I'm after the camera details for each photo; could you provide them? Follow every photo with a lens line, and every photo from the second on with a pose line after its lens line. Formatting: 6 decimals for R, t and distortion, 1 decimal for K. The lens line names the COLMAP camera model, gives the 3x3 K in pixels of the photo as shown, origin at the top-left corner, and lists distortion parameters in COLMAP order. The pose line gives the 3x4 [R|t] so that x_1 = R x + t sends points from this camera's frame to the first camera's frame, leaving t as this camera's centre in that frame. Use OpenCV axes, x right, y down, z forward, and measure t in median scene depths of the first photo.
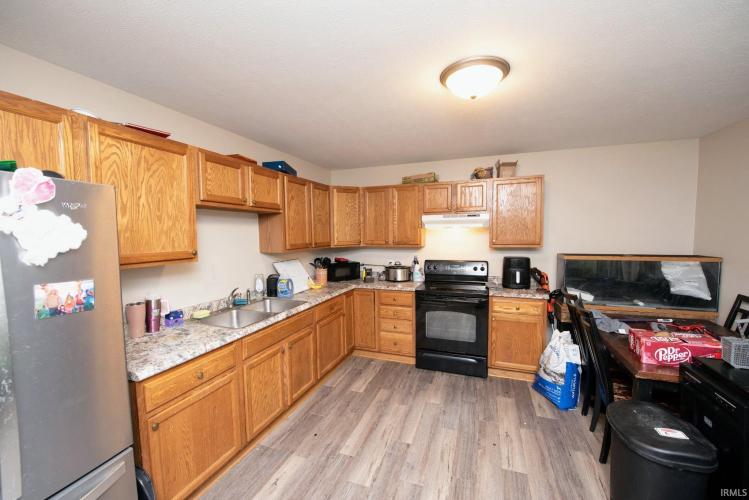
lens RADIAL K [[294.6, 0, 372.0], [0, 294.6, 253.8], [0, 0, 1]] dist [-0.024947, -0.000400]
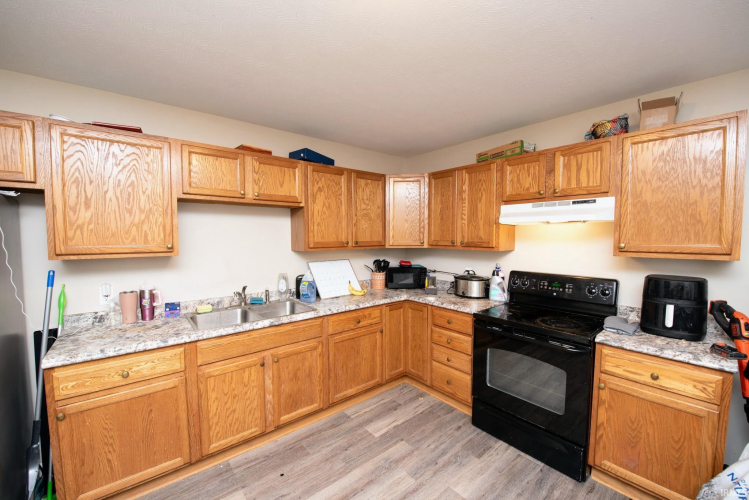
lens RADIAL K [[294.6, 0, 372.0], [0, 294.6, 253.8], [0, 0, 1]] dist [-0.024947, -0.000400]
pose [[0.867885, 0.041183, -0.495055, 0.302411], [-0.044272, 0.999004, 0.005492, -0.009760], [0.494789, 0.017151, 0.868844, 0.309646]]
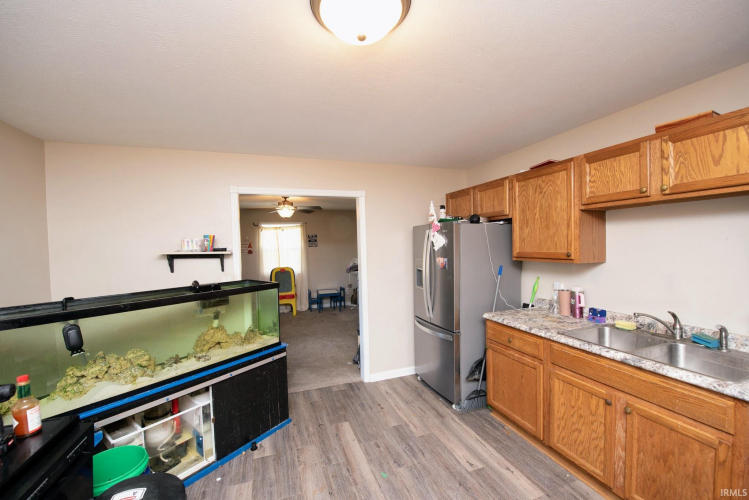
lens RADIAL K [[294.6, 0, 372.0], [0, 294.6, 253.8], [0, 0, 1]] dist [-0.024947, -0.000400]
pose [[-0.761502, 0.049650, -0.646259, 0.434102], [-0.012256, 0.995781, 0.090944, -0.063320], [0.648047, 0.077174, -0.757680, 0.866206]]
